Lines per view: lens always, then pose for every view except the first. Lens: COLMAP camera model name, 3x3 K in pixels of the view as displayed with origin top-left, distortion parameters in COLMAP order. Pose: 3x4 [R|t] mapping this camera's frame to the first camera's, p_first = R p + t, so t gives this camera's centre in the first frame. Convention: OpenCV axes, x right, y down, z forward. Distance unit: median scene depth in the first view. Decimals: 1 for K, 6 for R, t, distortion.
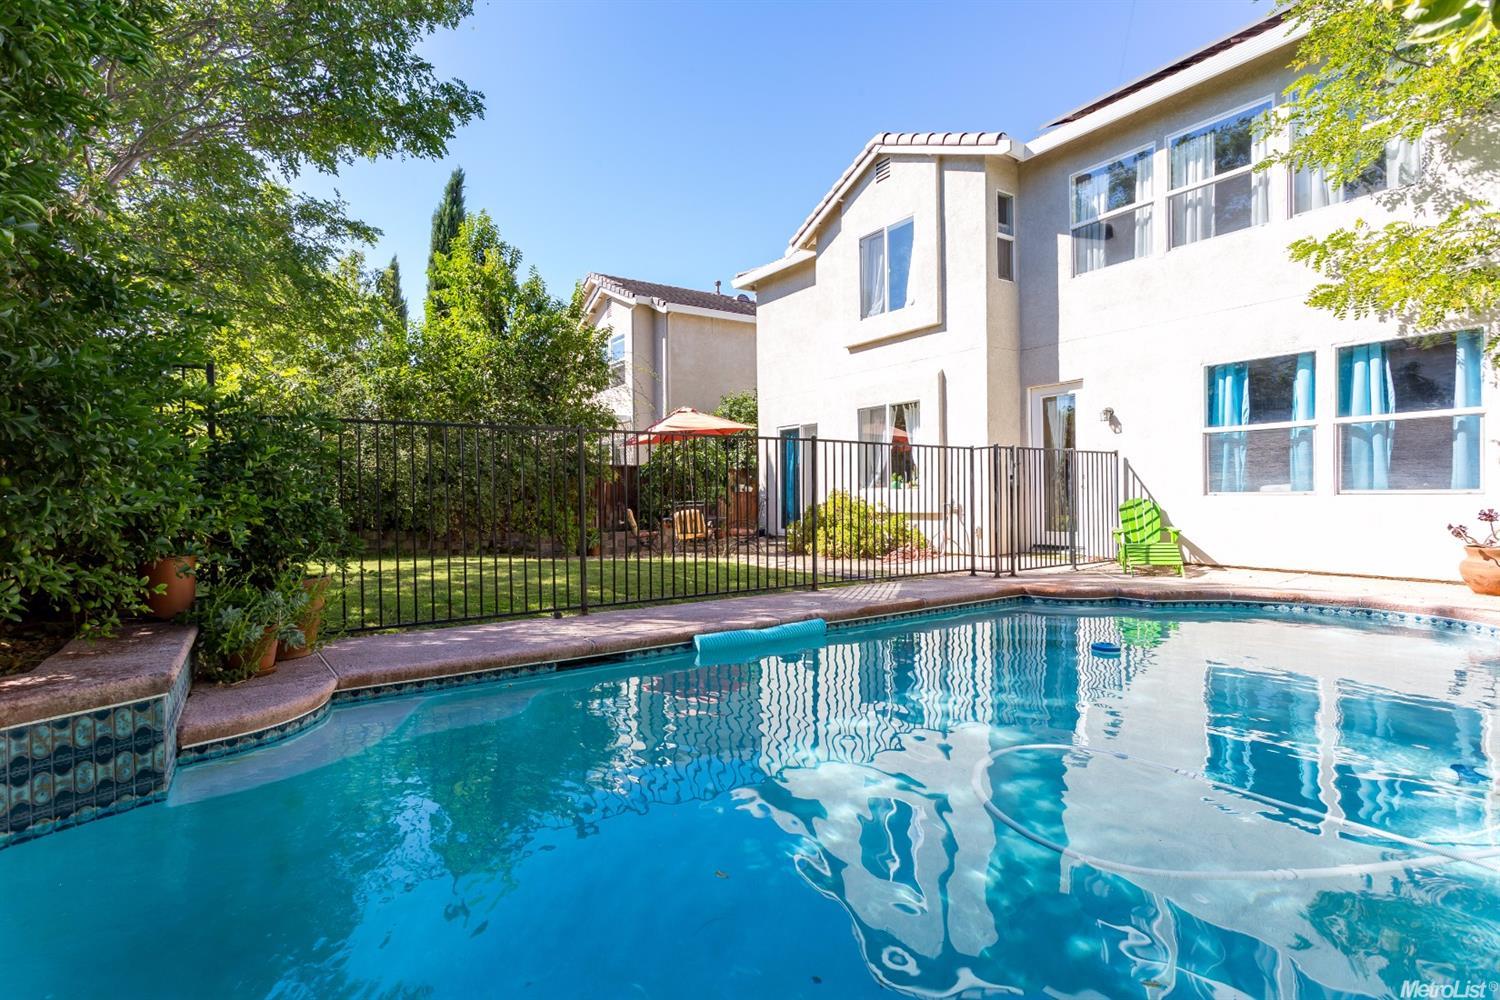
lens RADIAL K [[733.8, 0, 750.8], [0, 733.8, 498.3], [0, 0, 1]] dist [0.000957, 0.000139]
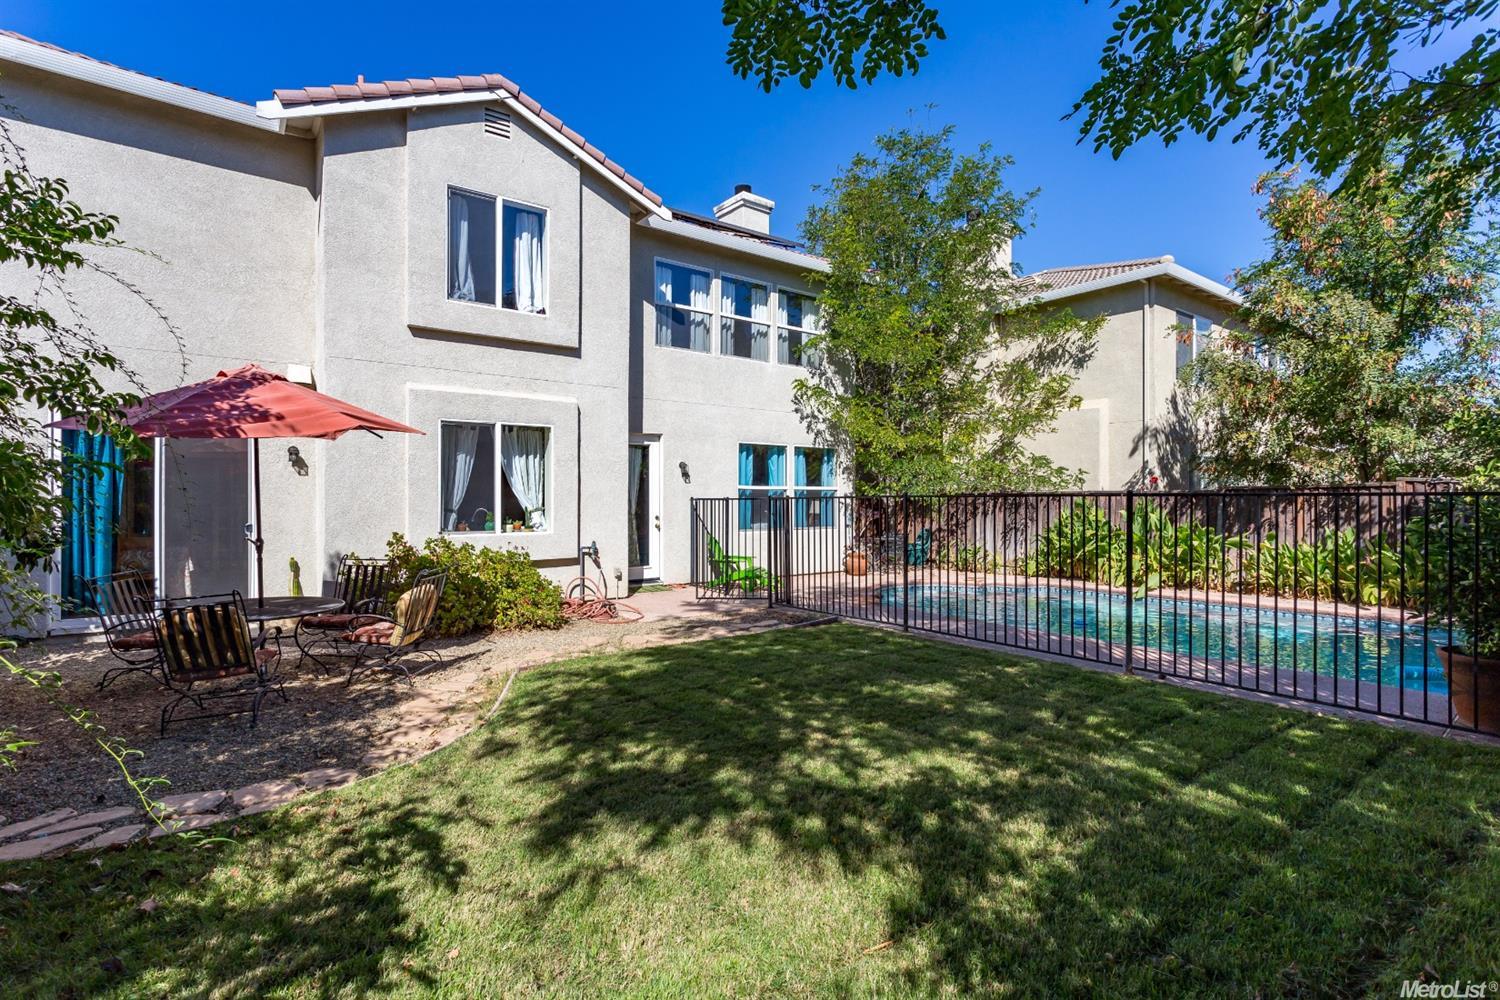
lens RADIAL K [[733.8, 0, 750.0], [0, 733.8, 503.2], [0, 0, 1]] dist [0.000957, 0.000139]
pose [[-0.071689, 0.012604, 0.997347, -0.658824], [0.011247, 0.999867, -0.011827, -0.034476], [-0.997364, 0.010370, -0.071822, 0.857793]]
